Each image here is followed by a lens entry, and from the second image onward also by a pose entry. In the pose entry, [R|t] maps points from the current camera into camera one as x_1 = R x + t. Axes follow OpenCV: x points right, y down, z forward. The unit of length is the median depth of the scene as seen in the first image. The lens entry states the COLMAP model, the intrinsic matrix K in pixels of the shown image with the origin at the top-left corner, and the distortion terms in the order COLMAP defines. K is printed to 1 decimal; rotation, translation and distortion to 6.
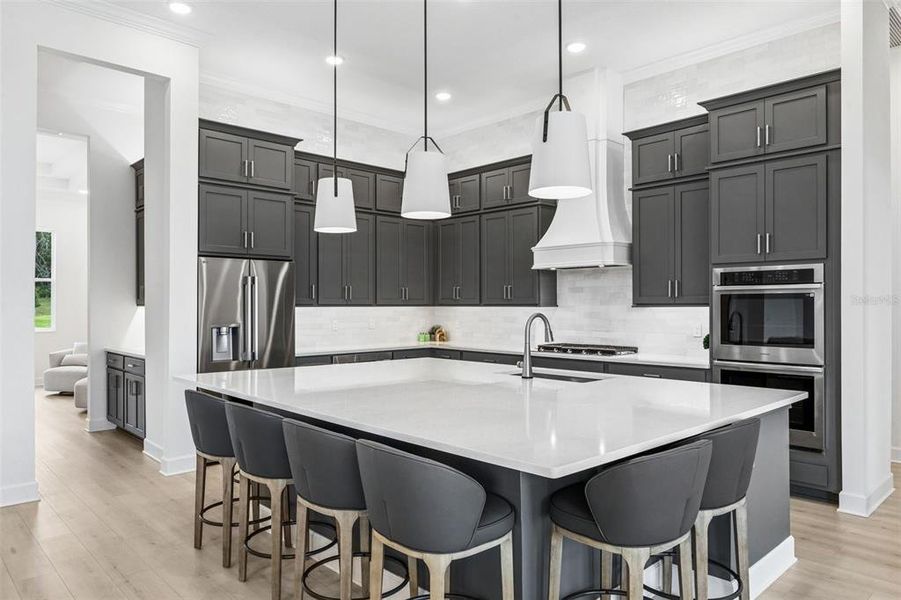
lens RADIAL K [[604.4, 0, 448.4], [0, 604.4, 304.6], [0, 0, 1]] dist [0.001421, 0.001910]
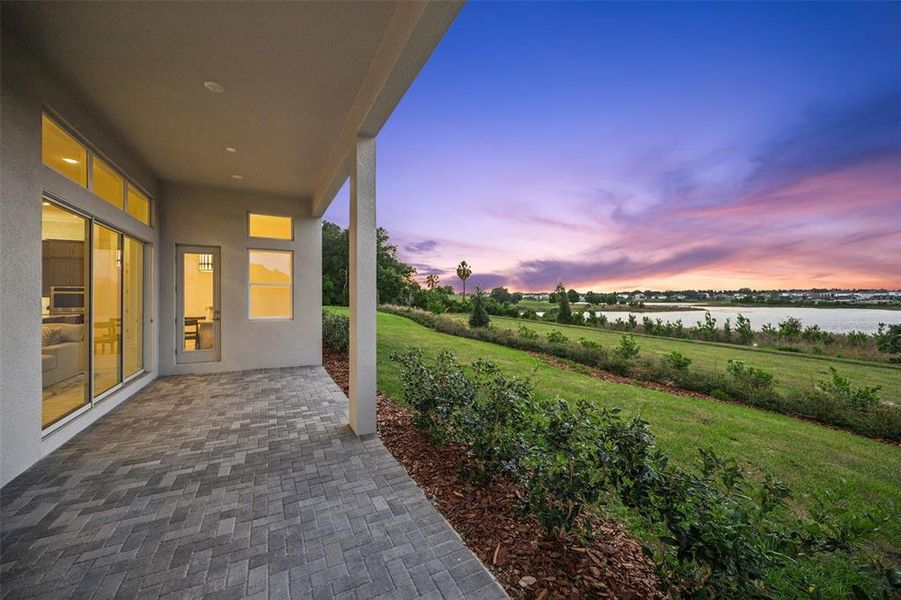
lens RADIAL K [[344.5, 0, 450.4], [0, 344.5, 297.6], [0, 0, 1]] dist [-0.002649, -0.000104]
pose [[0.265562, 0.001452, 0.964093, -0.868467], [-0.004458, 0.999990, -0.000278, -0.005766], [-0.964084, -0.004224, 0.265566, -1.767809]]
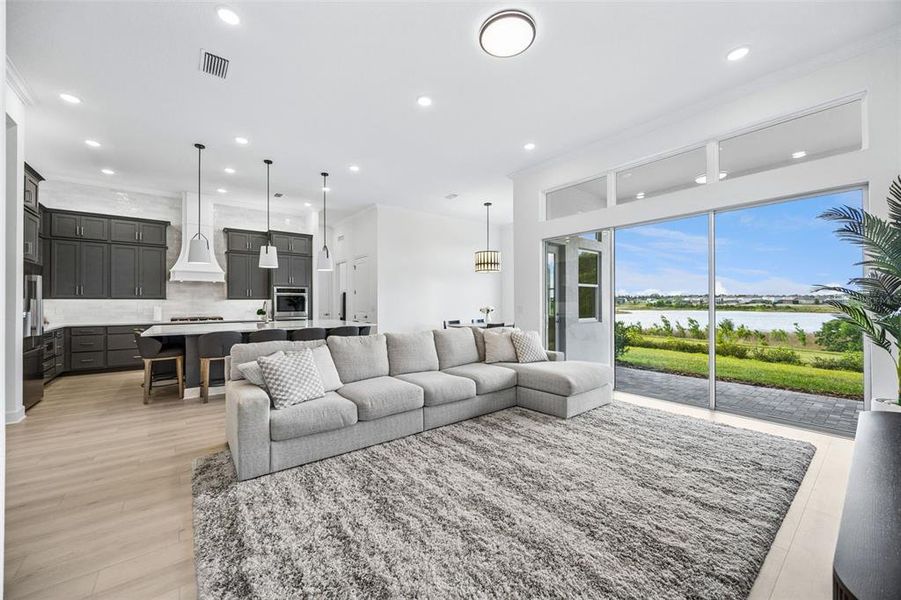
lens RADIAL K [[344.6, 0, 450.5], [0, 344.6, 300.0], [0, 0, 1]] dist [-0.001814, 0.000277]
pose [[0.085740, 0.008988, 0.996277, -1.181530], [-0.000875, 0.999960, -0.008946, 0.019423], [-0.996317, -0.000105, 0.085745, -0.015397]]
